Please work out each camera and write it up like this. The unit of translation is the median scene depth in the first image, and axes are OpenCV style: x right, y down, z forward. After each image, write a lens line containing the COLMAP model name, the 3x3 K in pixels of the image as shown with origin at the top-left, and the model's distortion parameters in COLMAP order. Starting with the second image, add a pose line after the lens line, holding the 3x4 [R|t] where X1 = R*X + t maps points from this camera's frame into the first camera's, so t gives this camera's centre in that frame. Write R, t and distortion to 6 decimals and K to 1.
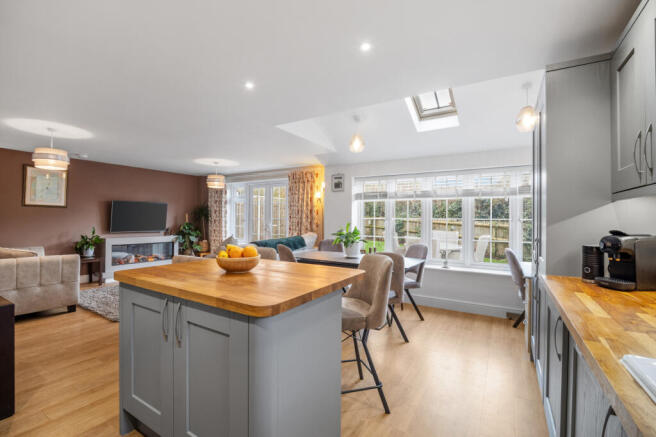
lens RADIAL K [[292.9, 0, 325.7], [0, 292.9, 219.4], [0, 0, 1]] dist [-0.000385, -0.000272]
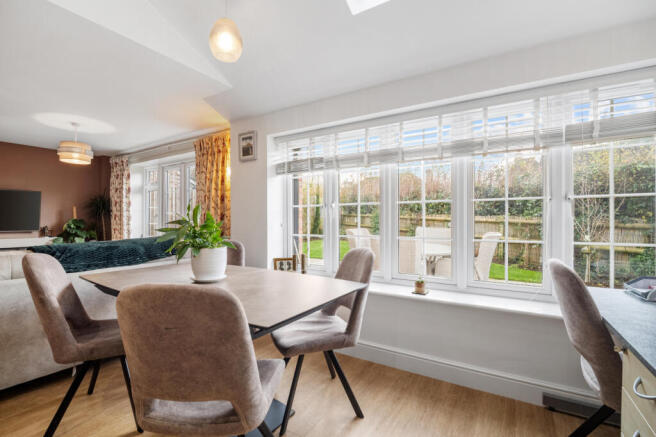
lens RADIAL K [[292.9, 0, 325.7], [0, 292.9, 219.4], [0, 0, 1]] dist [-0.000385, -0.000272]
pose [[0.999911, -0.010526, -0.008143, 0.182636], [0.010503, 0.999941, -0.002905, 0.024774], [0.008173, 0.002820, 0.999963, 0.352355]]
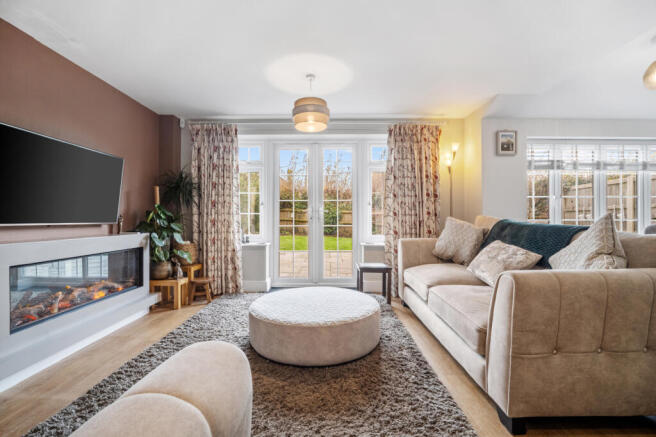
lens RADIAL K [[292.9, 0, 325.7], [0, 292.9, 219.4], [0, 0, 1]] dist [-0.000385, -0.000272]
pose [[0.851864, -0.013162, 0.523598, -0.603330], [0.010114, 0.999911, 0.008680, 0.038605], [-0.523666, -0.002098, 0.851921, 0.561714]]
